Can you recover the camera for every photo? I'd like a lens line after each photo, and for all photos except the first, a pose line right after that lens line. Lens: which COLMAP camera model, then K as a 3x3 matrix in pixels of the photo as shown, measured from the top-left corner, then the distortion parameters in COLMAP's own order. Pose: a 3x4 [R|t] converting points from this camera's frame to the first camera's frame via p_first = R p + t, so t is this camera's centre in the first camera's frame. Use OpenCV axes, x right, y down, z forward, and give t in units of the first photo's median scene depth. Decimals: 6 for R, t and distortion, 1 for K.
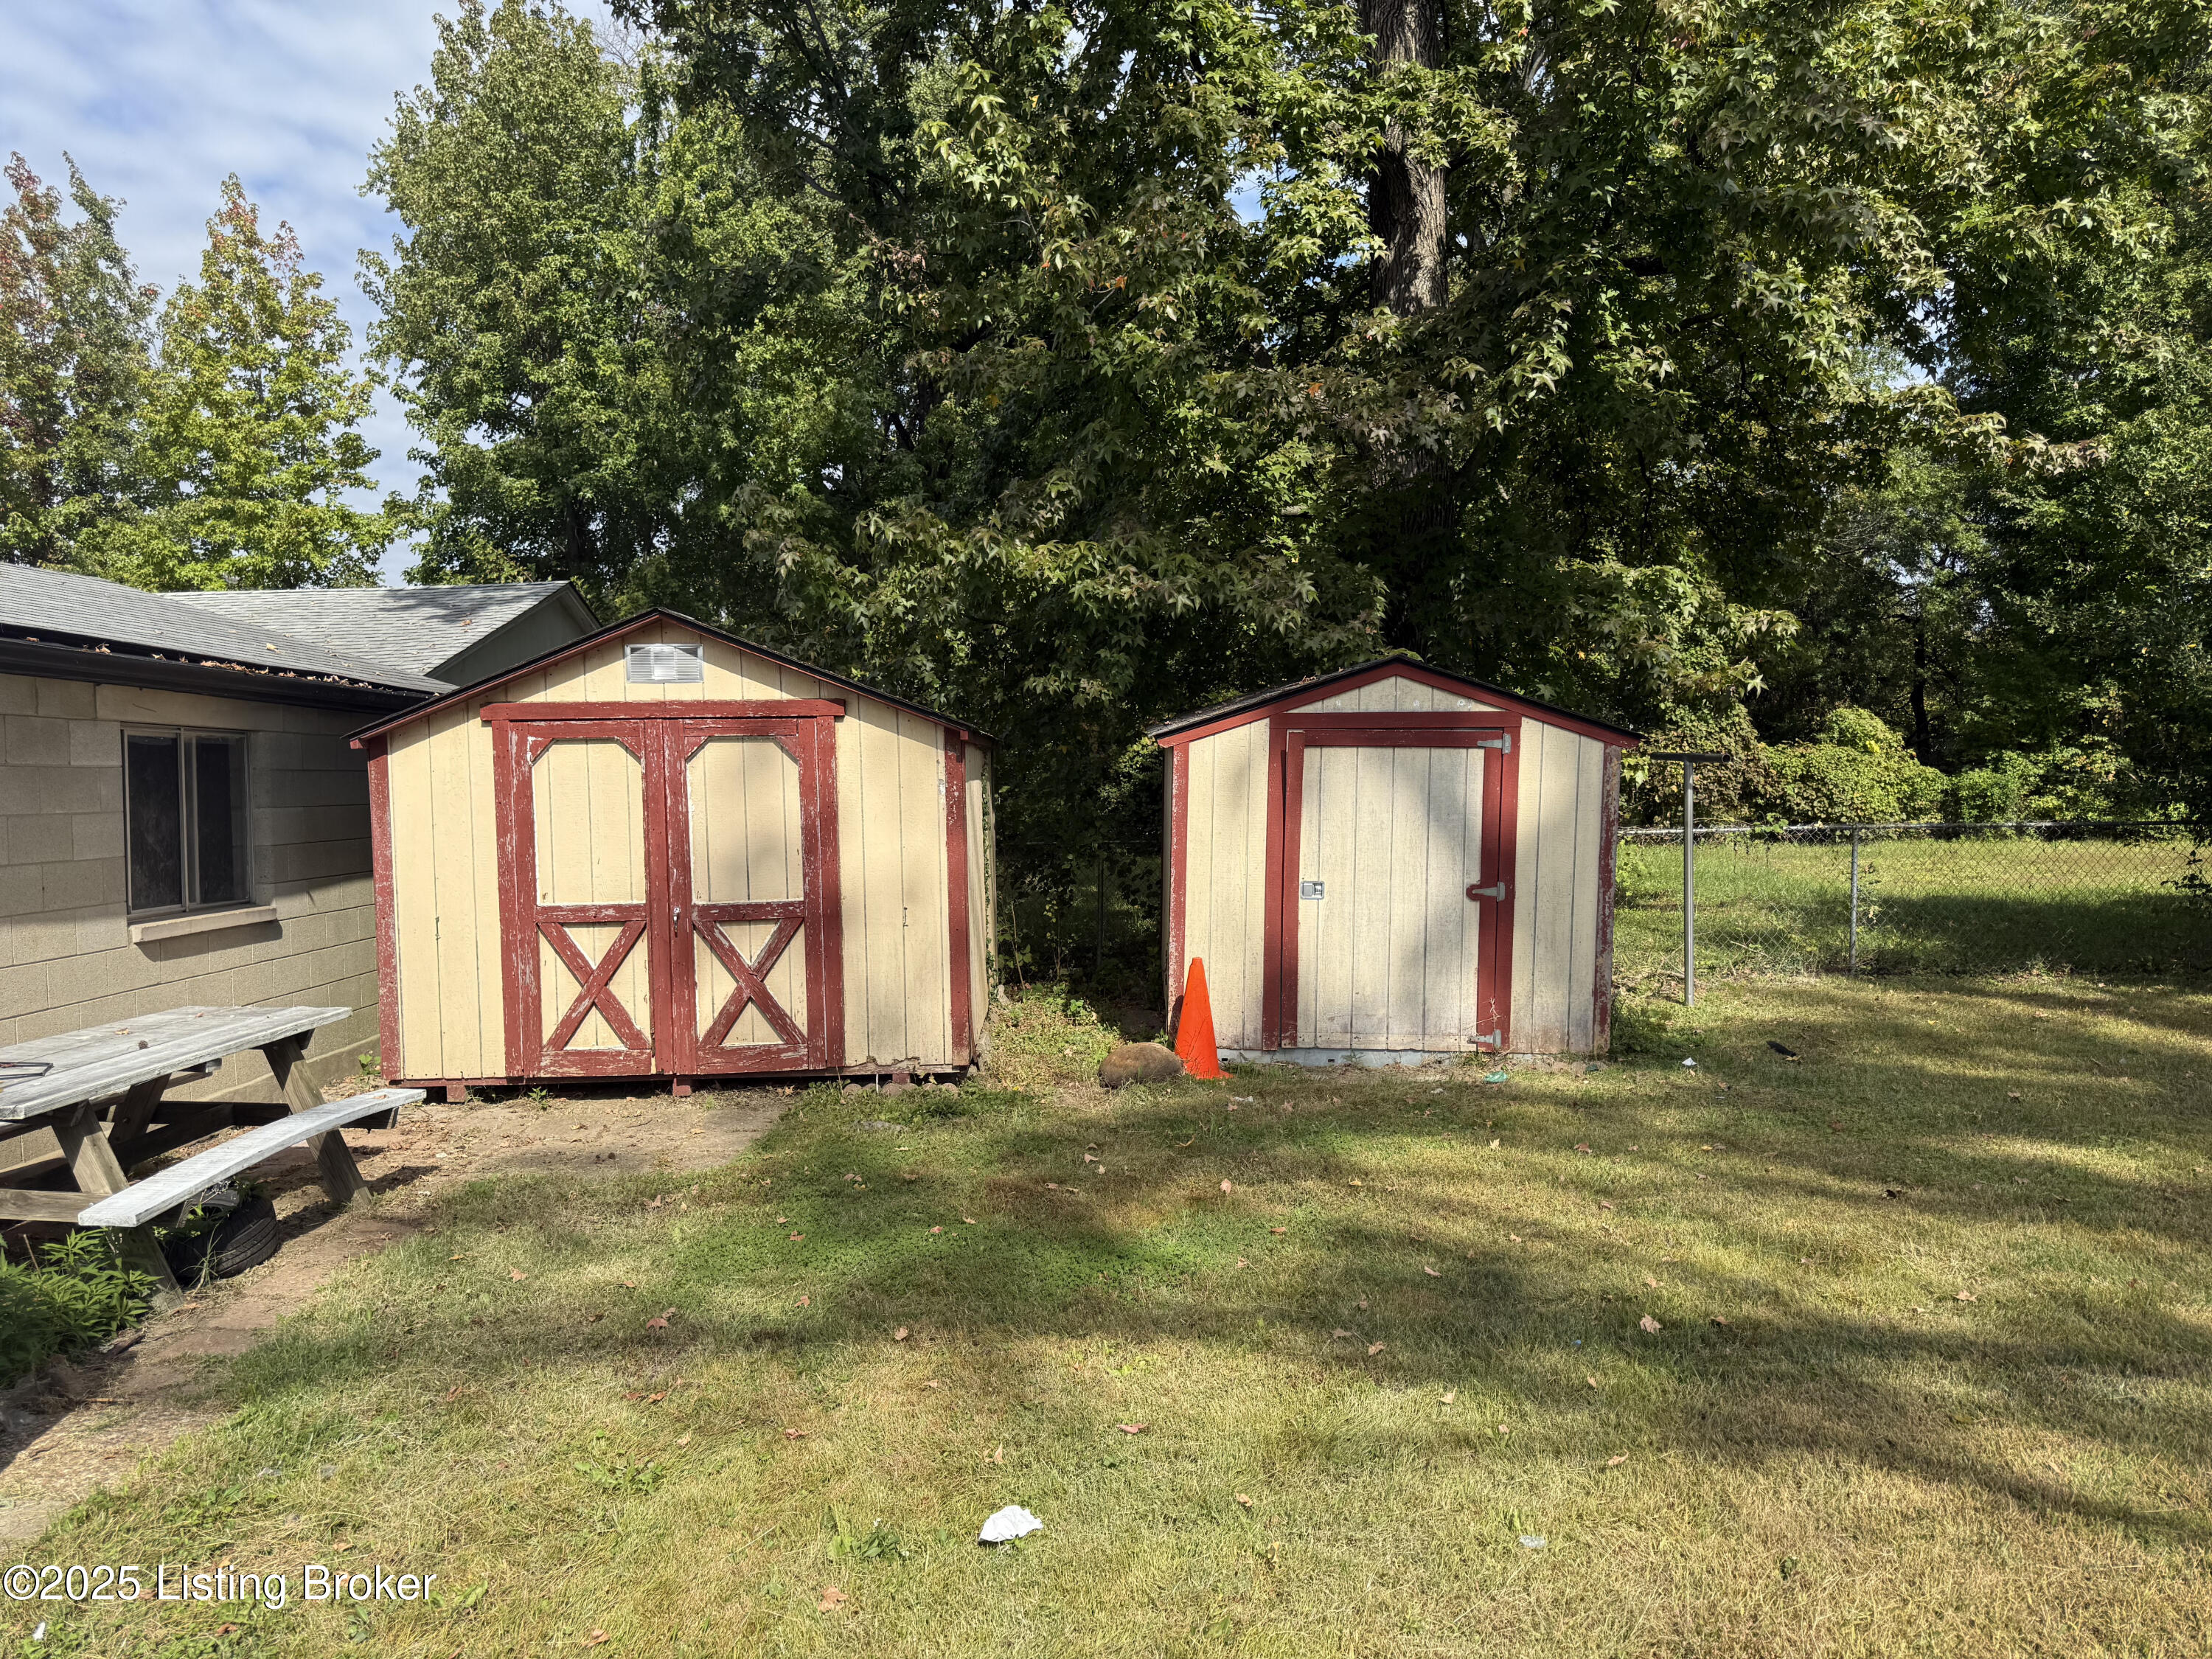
lens RADIAL K [[1551.9, 0, 1106.0], [0, 1551.9, 829.5], [0, 0, 1]] dist [0.006654, -0.009714]
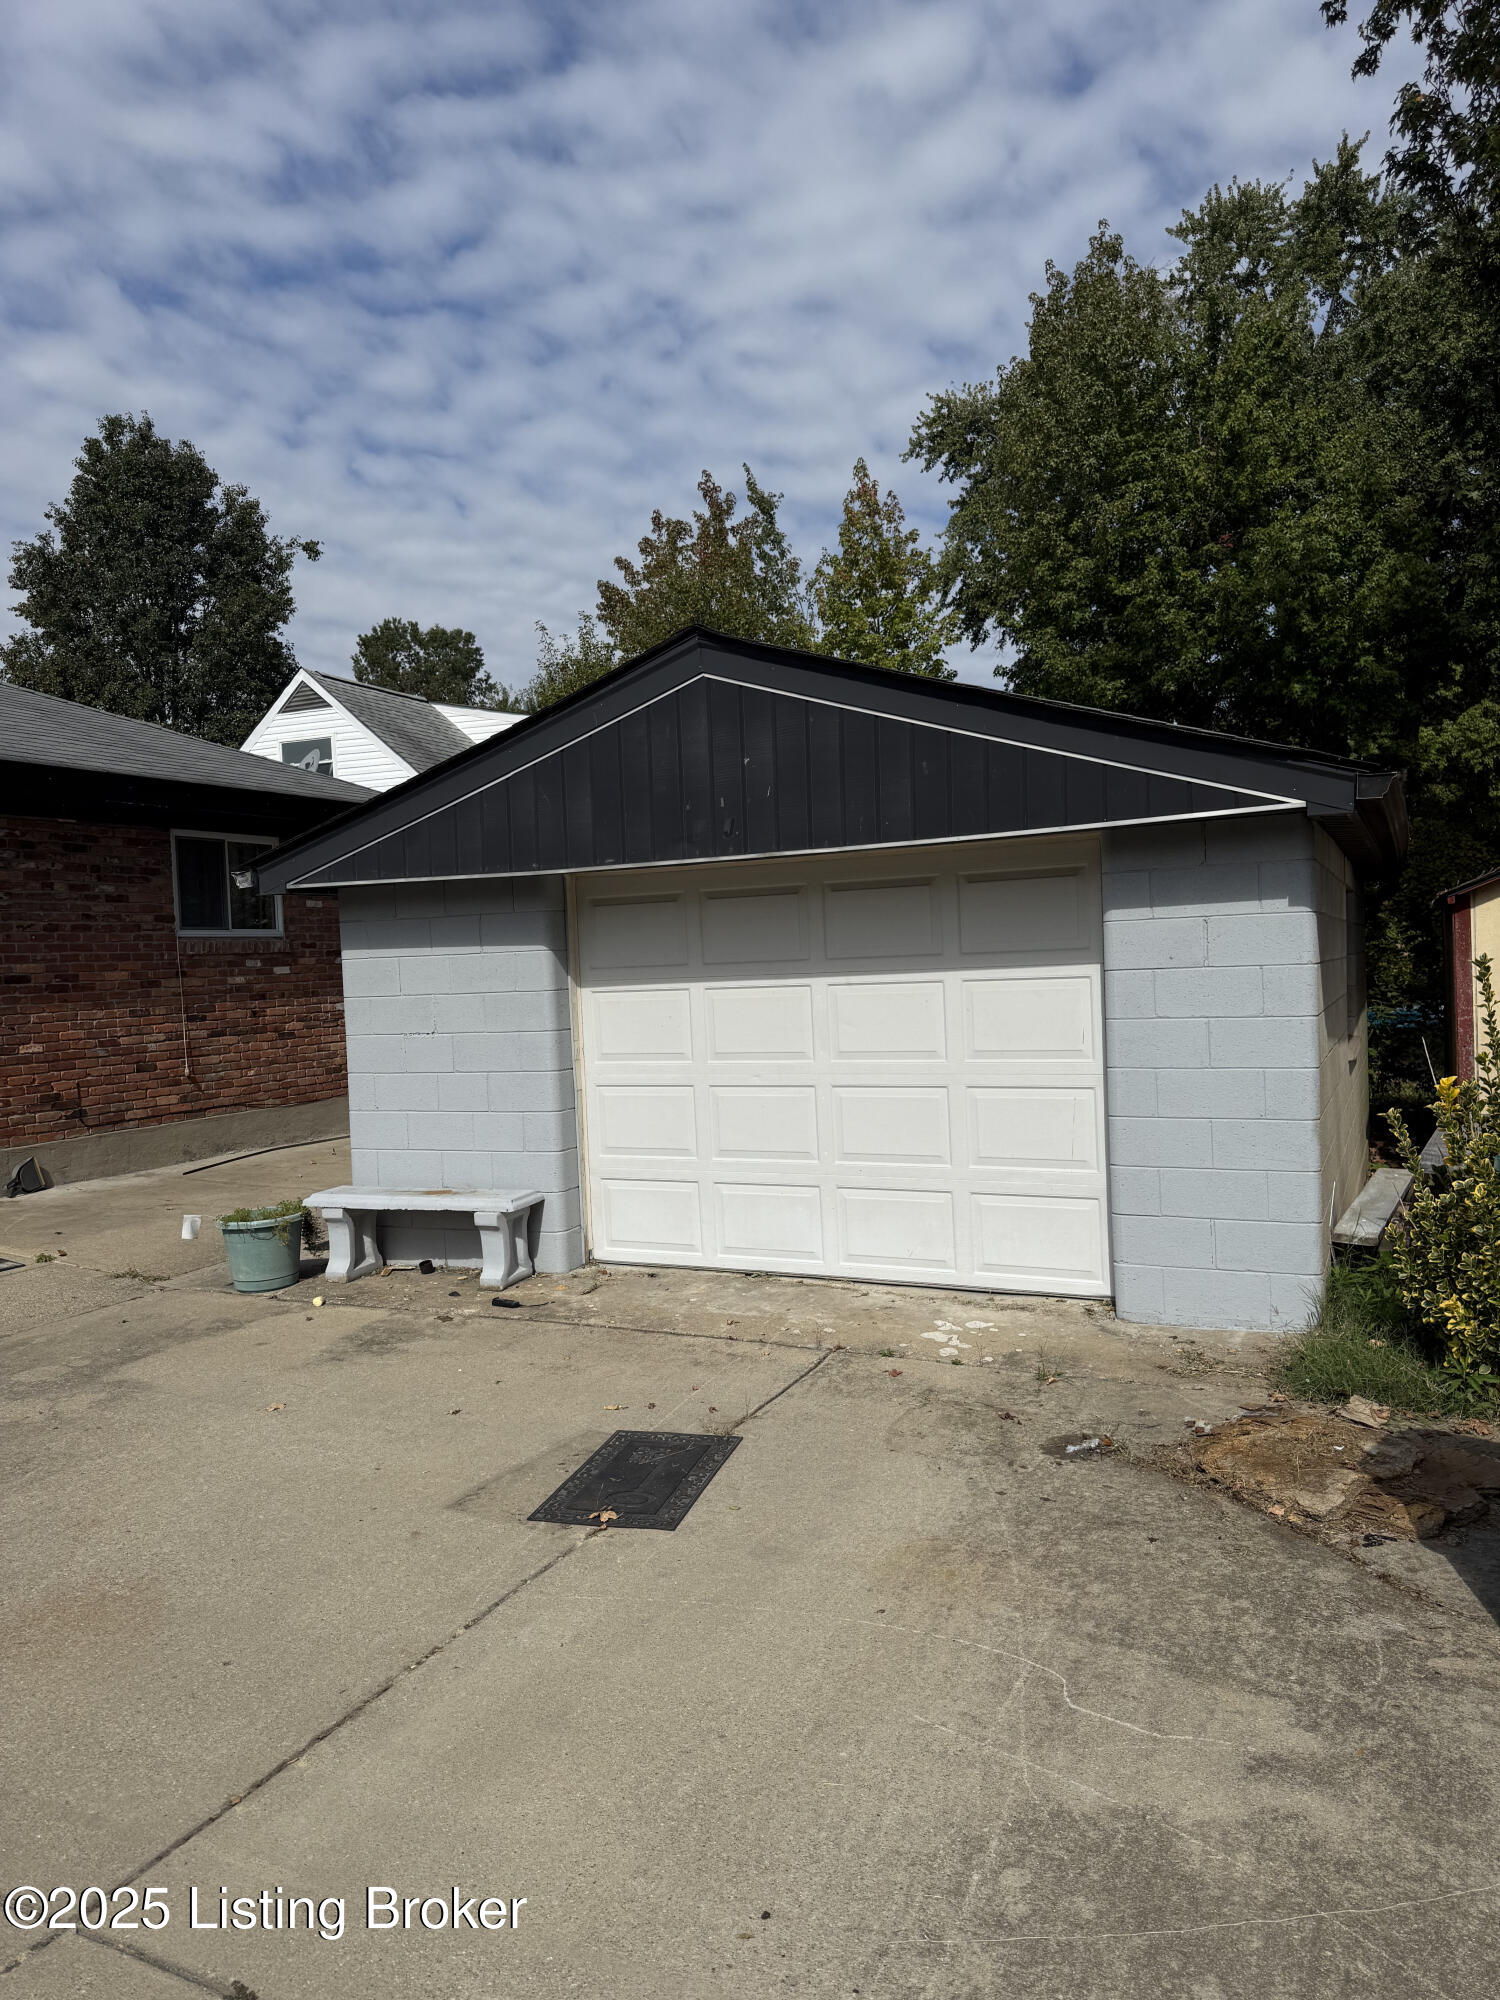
lens RADIAL K [[1403.2, 0, 750.0], [0, 1403.2, 1000.0], [0, 0, 1]] dist [0.006654, -0.009714]
pose [[0.915666, -0.015288, -0.401649, -0.202049], [0.019173, 0.999800, 0.005655, 0.001770], [0.401482, -0.012879, 0.915776, -0.069534]]
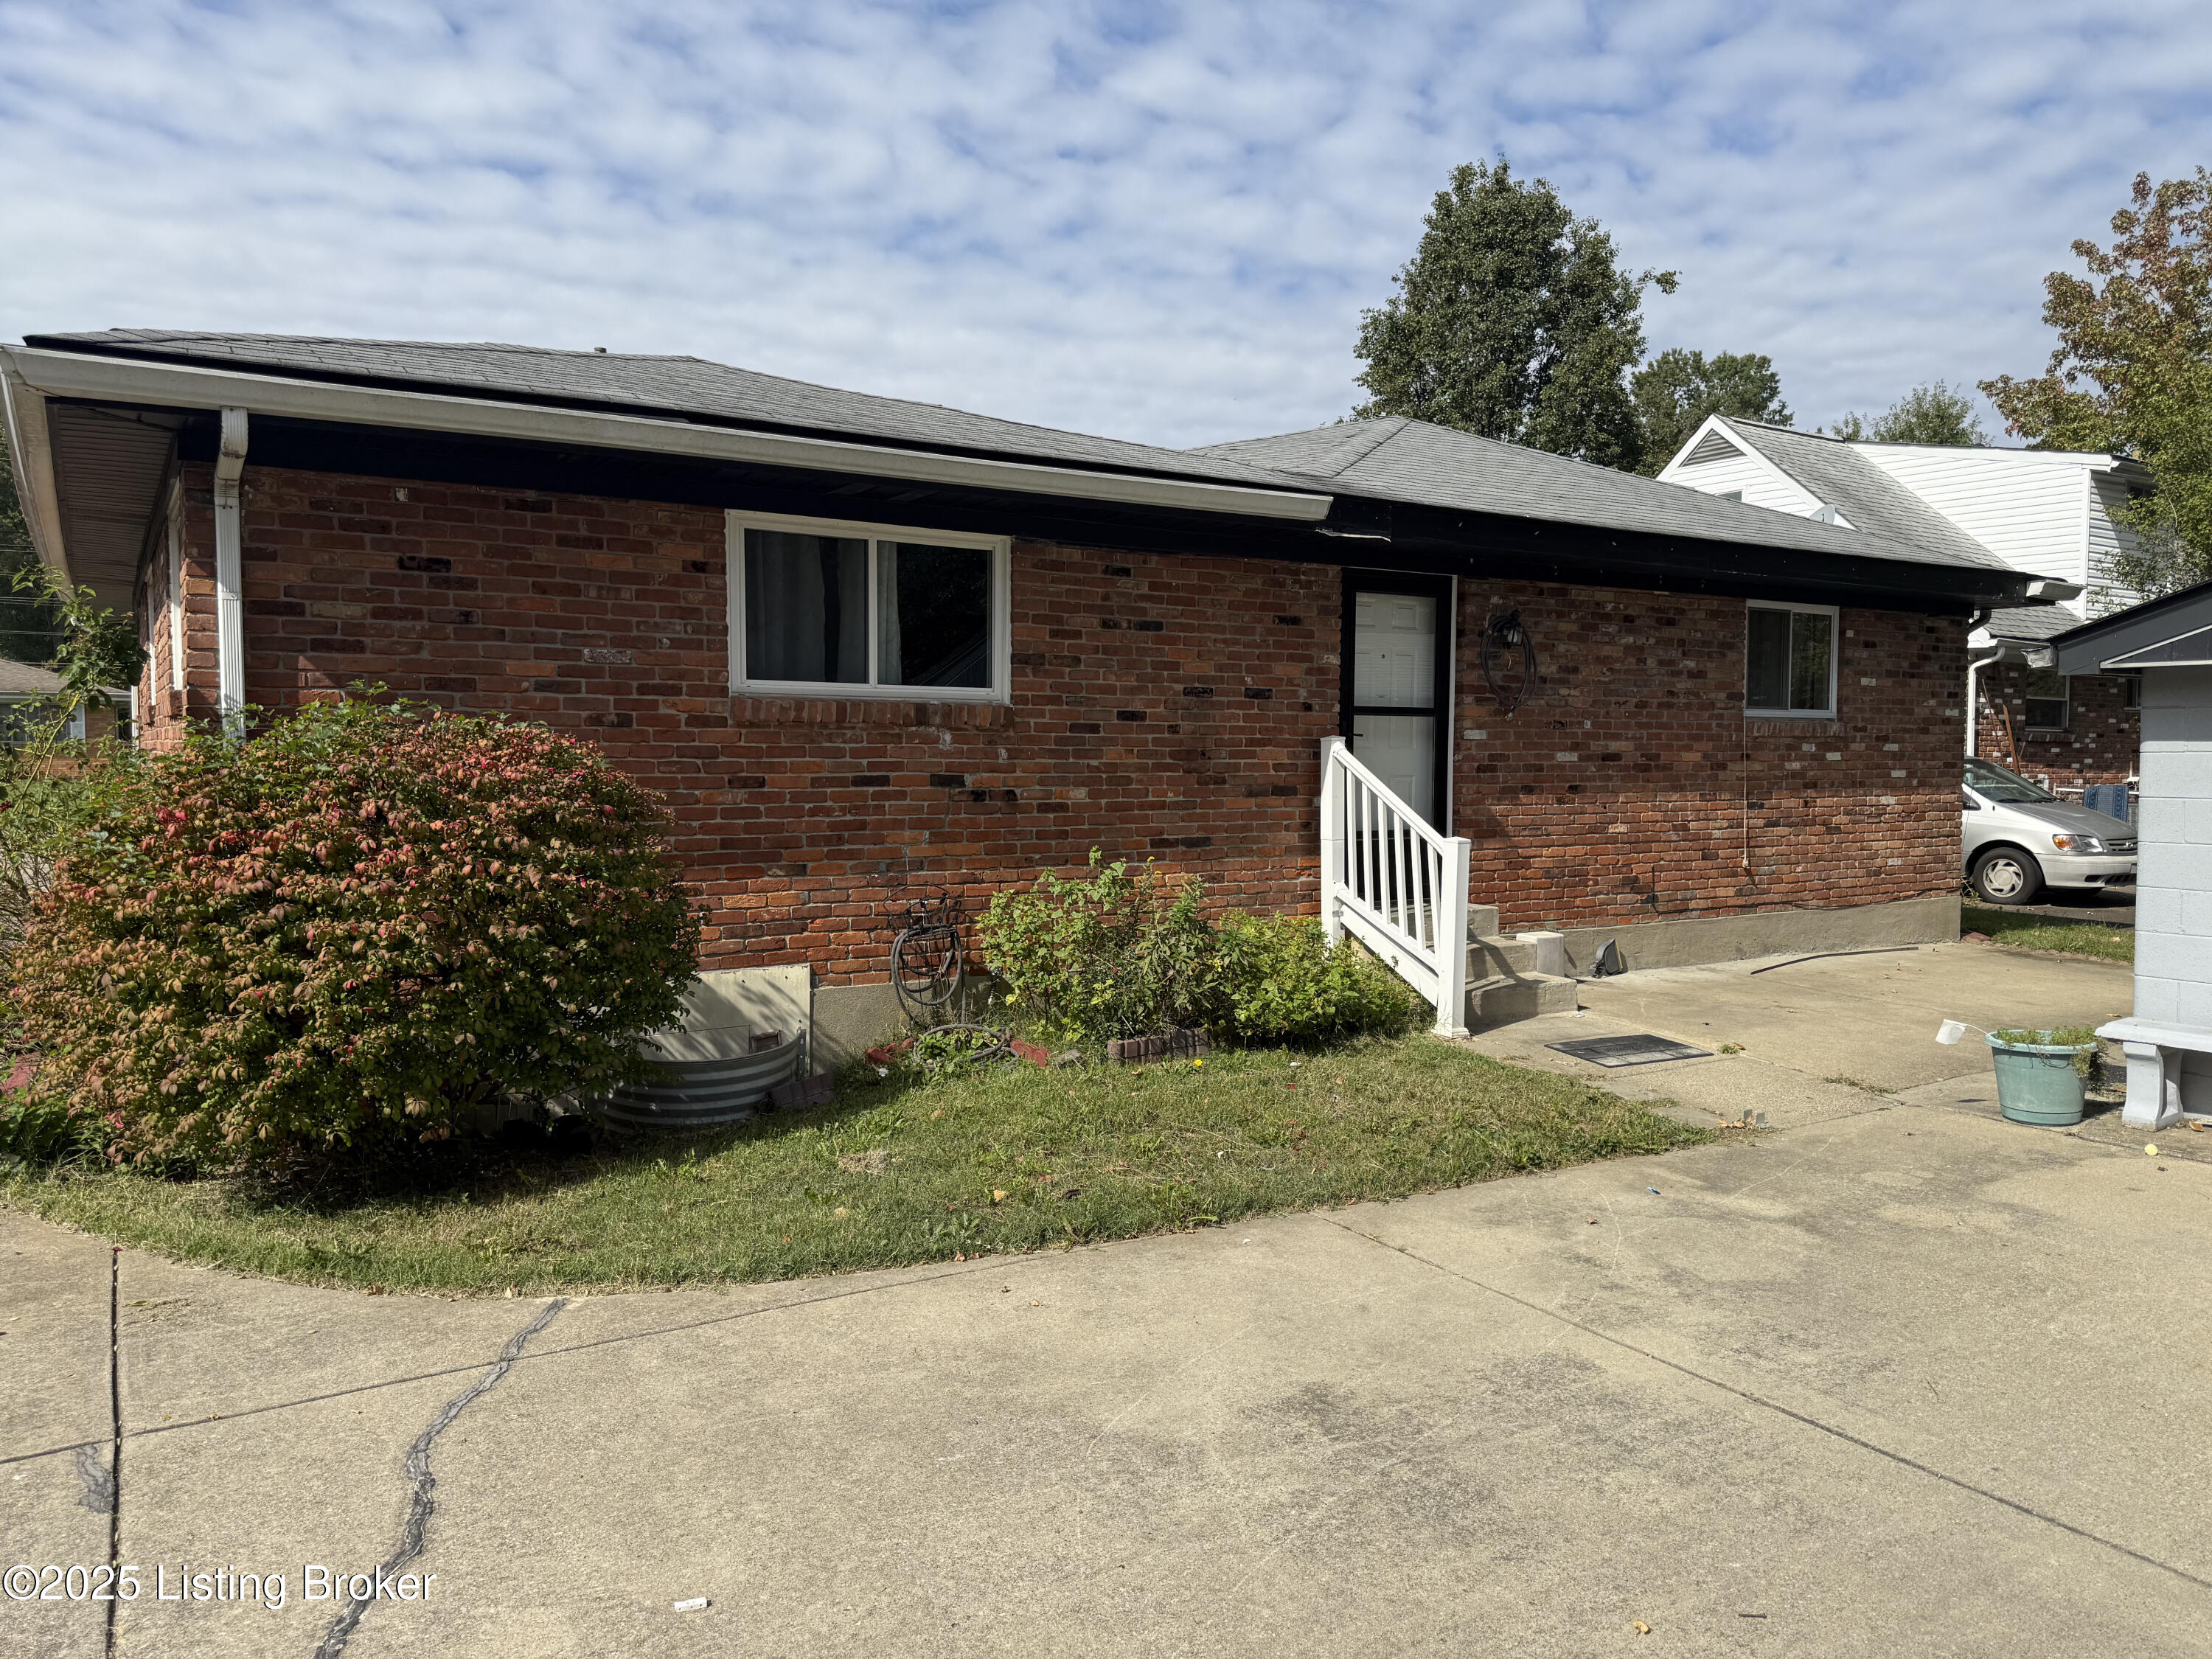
lens RADIAL K [[1551.9, 0, 1106.0], [0, 1551.9, 829.5], [0, 0, 1]] dist [0.006654, -0.009714]
pose [[0.542013, 0.048483, -0.838970, -0.254158], [-0.030314, 0.998813, 0.038136, 0.002067], [0.839823, 0.004763, 0.542840, -0.126434]]
